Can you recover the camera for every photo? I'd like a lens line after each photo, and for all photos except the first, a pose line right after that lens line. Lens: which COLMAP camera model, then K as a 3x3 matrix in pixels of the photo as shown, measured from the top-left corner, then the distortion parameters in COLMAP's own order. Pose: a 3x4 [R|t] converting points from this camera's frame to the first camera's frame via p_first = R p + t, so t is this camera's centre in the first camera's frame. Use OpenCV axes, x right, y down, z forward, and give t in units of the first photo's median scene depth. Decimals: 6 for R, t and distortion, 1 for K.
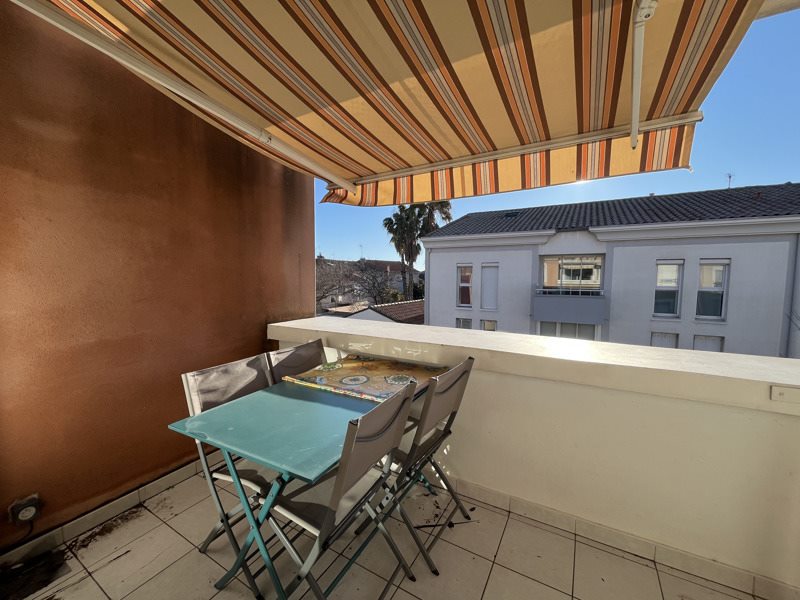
lens RADIAL K [[322.2, 0, 400.9], [0, 322.2, 300.7], [0, 0, 1]] dist [-0.000712, -0.000432]
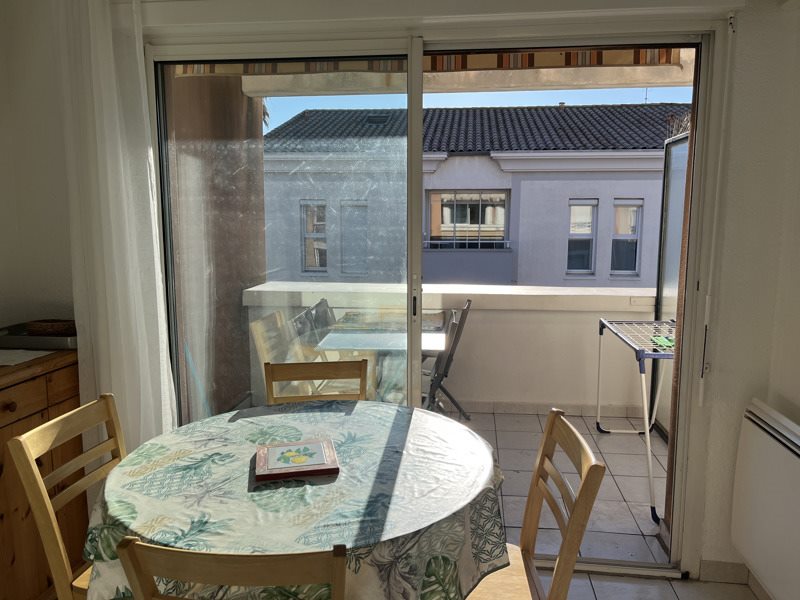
lens RADIAL K [[604.9, 0, 400.1], [0, 604.9, 300.5], [0, 0, 1]] dist [-0.000638, 0.000103]
pose [[0.919512, -0.058549, 0.388677, -0.123620], [0.034604, 0.997062, 0.068330, -0.000269], [-0.391536, -0.049381, 0.918837, -0.145503]]
